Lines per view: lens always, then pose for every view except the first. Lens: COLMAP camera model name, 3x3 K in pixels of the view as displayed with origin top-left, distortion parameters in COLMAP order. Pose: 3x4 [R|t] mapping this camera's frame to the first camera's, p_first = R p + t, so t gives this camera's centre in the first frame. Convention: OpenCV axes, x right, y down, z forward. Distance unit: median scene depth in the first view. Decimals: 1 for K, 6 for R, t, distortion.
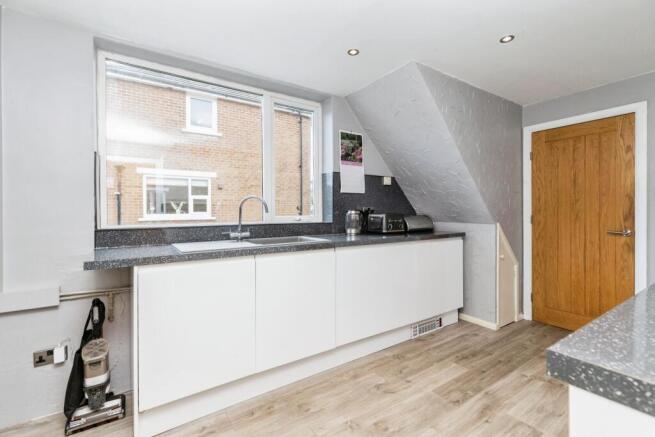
lens RADIAL K [[296.5, 0, 326.6], [0, 296.5, 216.7], [0, 0, 1]] dist [0.002799, 0.000219]
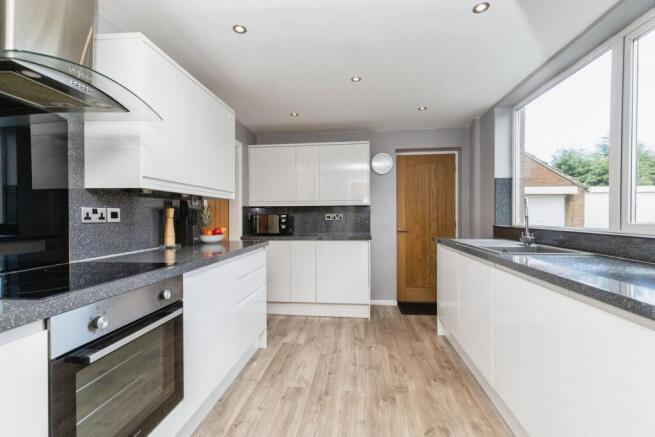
lens RADIAL K [[296.5, 0, 326.6], [0, 296.5, 216.7], [0, 0, 1]] dist [0.002799, 0.000219]
pose [[-0.655100, 0.010052, -0.755476, 0.816228], [-0.006518, 0.999799, 0.018955, -0.023702], [0.755514, 0.017342, -0.654903, 1.047227]]
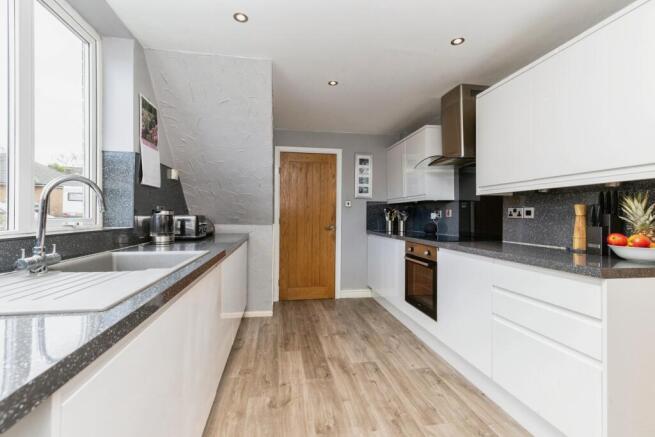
lens RADIAL K [[296.5, 0, 326.6], [0, 296.5, 216.7], [0, 0, 1]] dist [0.002799, 0.000219]
pose [[0.416051, 0.003692, 0.909334, -0.476728], [0.006267, 0.999956, -0.006927, 0.003218], [-0.909320, 0.008581, 0.416009, 0.382113]]
